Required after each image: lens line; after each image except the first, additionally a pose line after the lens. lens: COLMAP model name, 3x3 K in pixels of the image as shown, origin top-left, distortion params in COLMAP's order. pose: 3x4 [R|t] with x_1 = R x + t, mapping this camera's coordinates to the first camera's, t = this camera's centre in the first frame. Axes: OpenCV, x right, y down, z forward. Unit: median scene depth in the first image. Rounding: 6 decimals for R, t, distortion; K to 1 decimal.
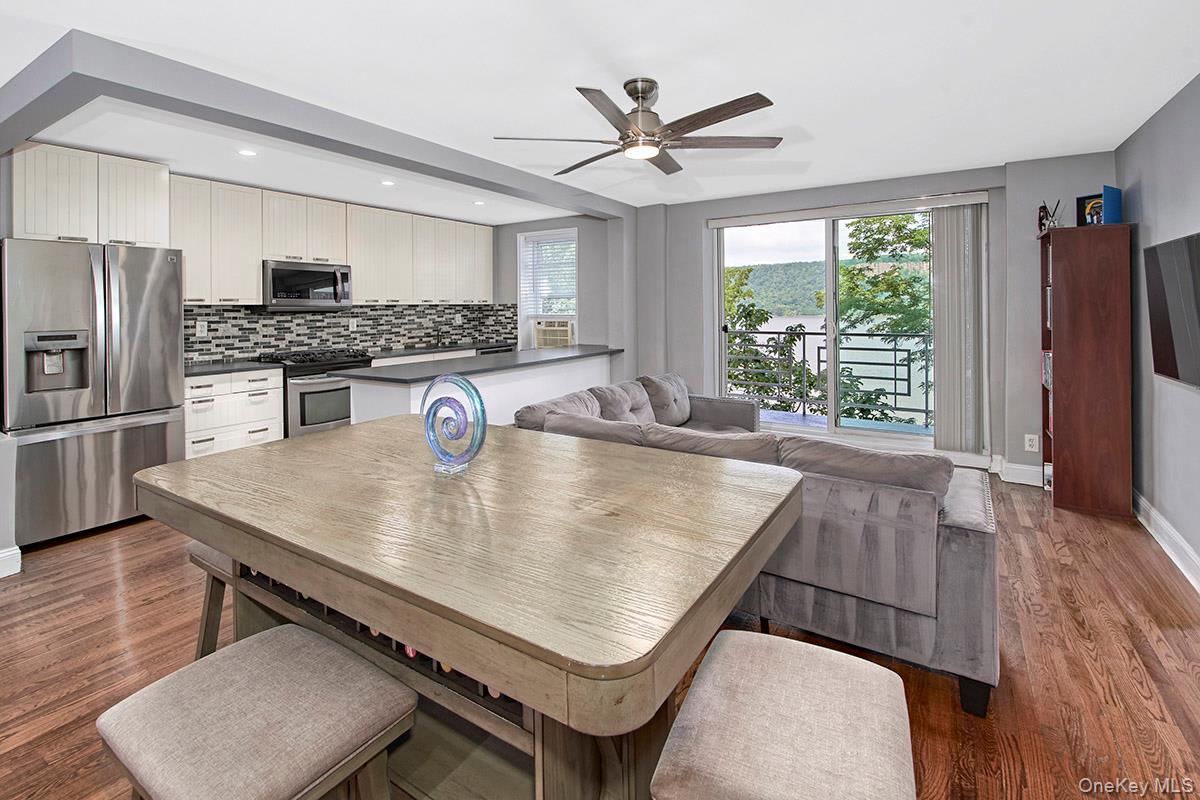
lens RADIAL K [[545.2, 0, 608.7], [0, 545.2, 311.5], [0, 0, 1]] dist [-0.000788, -0.001277]
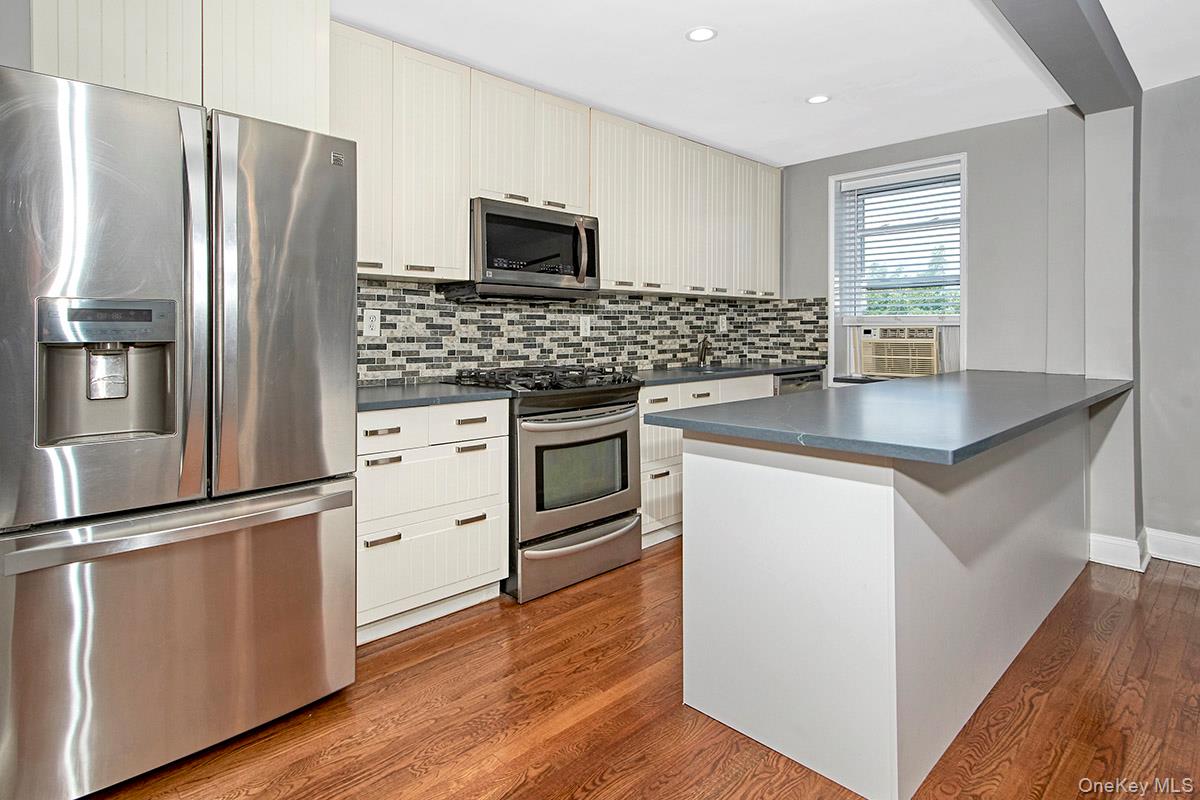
lens RADIAL K [[654.0, 0, 589.8], [0, 654.0, 329.4], [0, 0, 1]] dist [-0.003330, -0.000865]
pose [[0.963134, 0.007596, -0.268915, -0.292913], [-0.009319, 0.999943, -0.005133, 0.033200], [0.268860, 0.007450, 0.963150, 0.344839]]
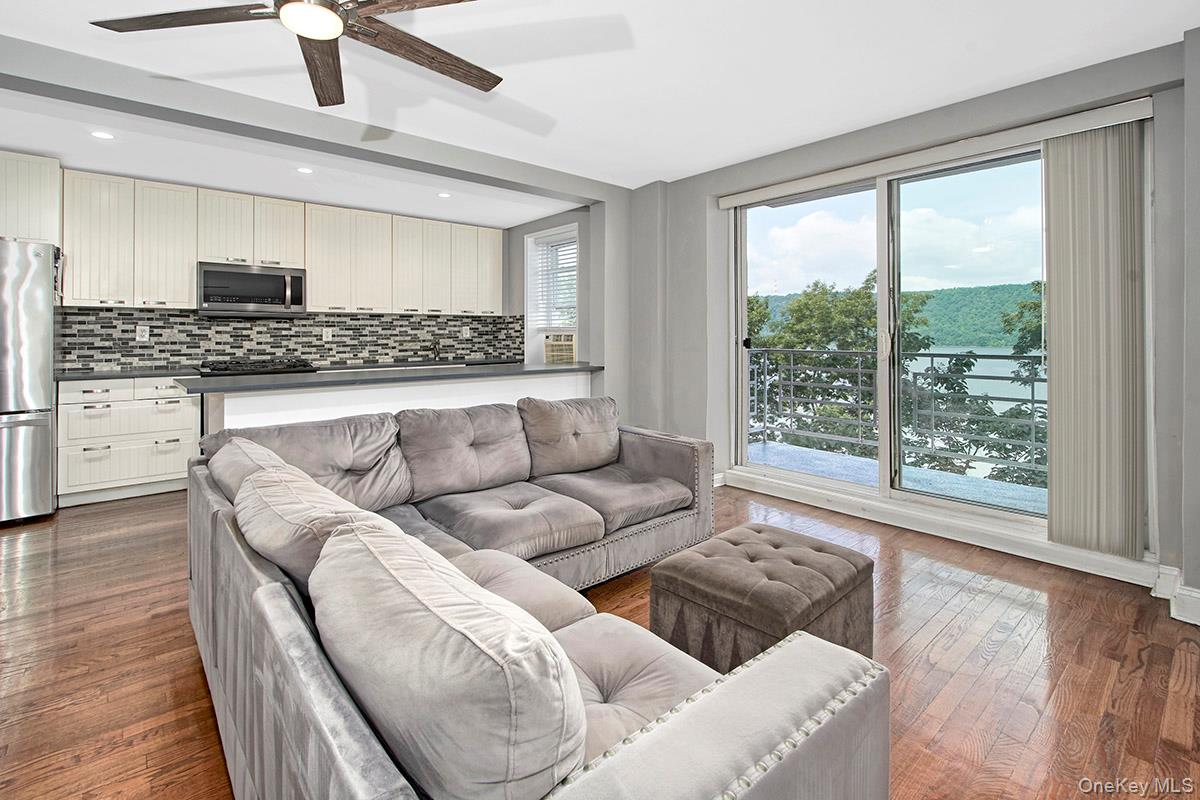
lens RADIAL K [[545.2, 0, 598.9], [0, 545.2, 333.8], [0, 0, 1]] dist [-0.000788, -0.001277]
pose [[0.956559, 0.003672, -0.291516, 0.267870], [-0.006073, 0.999955, -0.007331, 0.028785], [0.291476, 0.008783, 0.956538, 0.251860]]
